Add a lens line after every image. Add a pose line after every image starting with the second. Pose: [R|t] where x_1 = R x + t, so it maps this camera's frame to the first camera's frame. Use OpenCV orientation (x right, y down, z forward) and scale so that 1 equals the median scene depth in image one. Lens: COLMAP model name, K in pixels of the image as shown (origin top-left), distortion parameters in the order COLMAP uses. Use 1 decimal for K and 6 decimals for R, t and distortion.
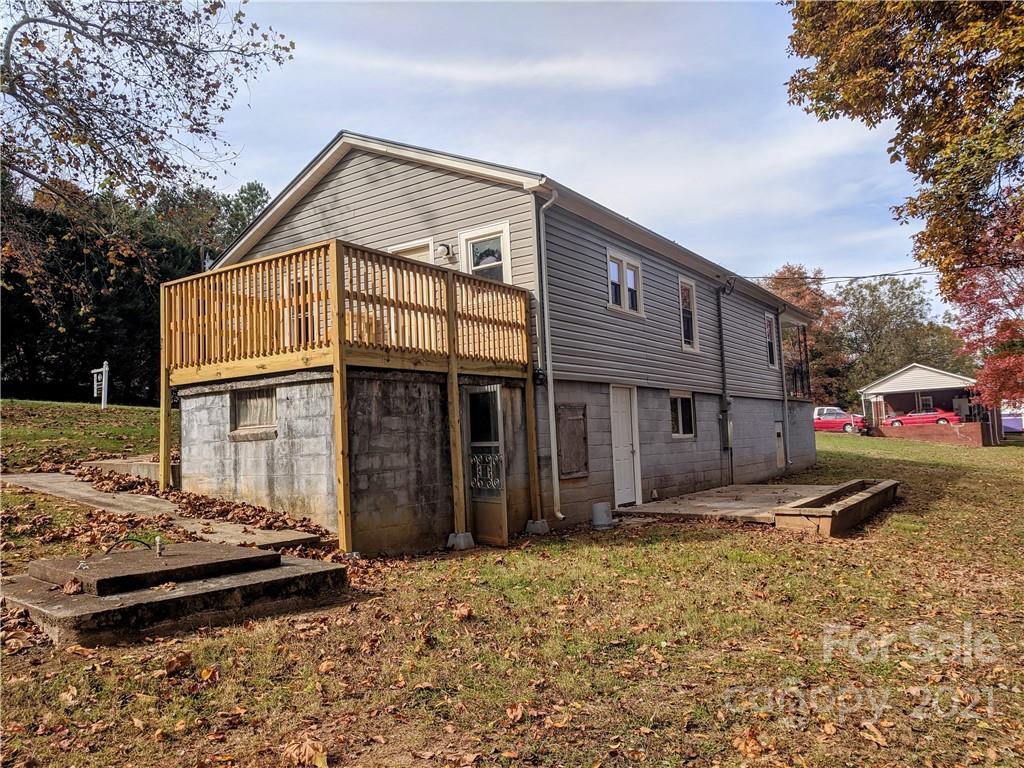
lens RADIAL K [[772.6, 0, 511.3], [0, 772.6, 386.7], [0, 0, 1]] dist [0.013682, -0.028333]
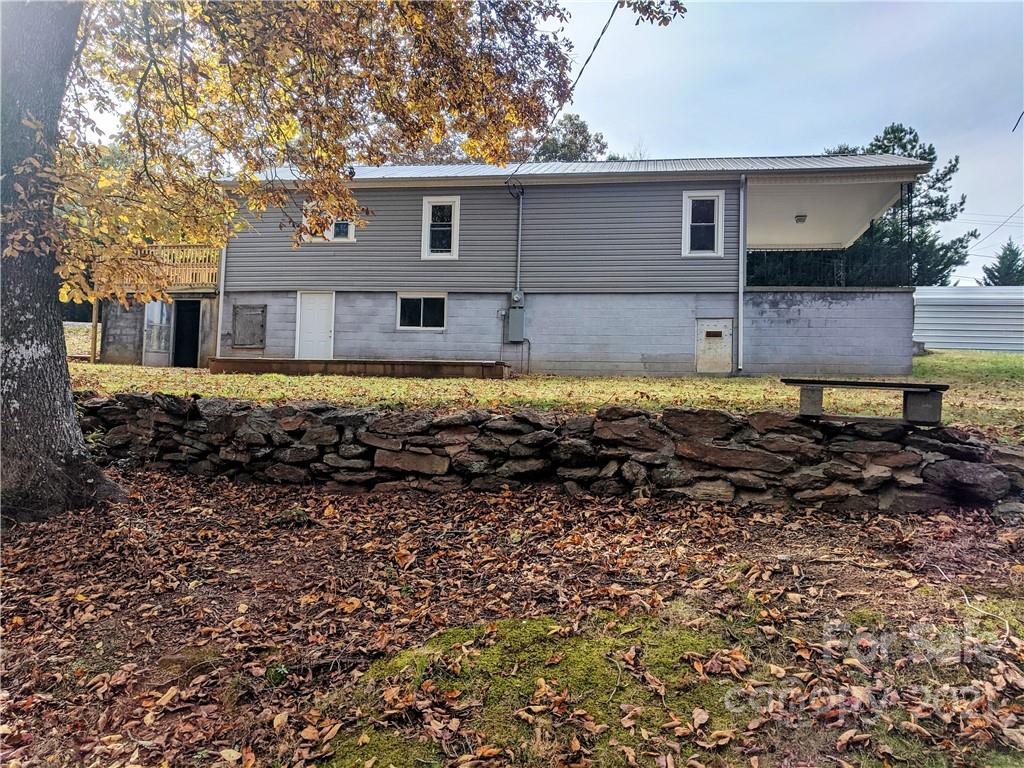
lens RADIAL K [[772.6, 0, 512.1], [0, 772.6, 383.0], [0, 0, 1]] dist [0.013682, -0.028333]
pose [[0.438524, 0.015848, -0.898580, 1.604873], [0.021979, 0.999356, 0.028352, 0.136792], [0.898451, -0.032183, 0.437893, 0.657492]]
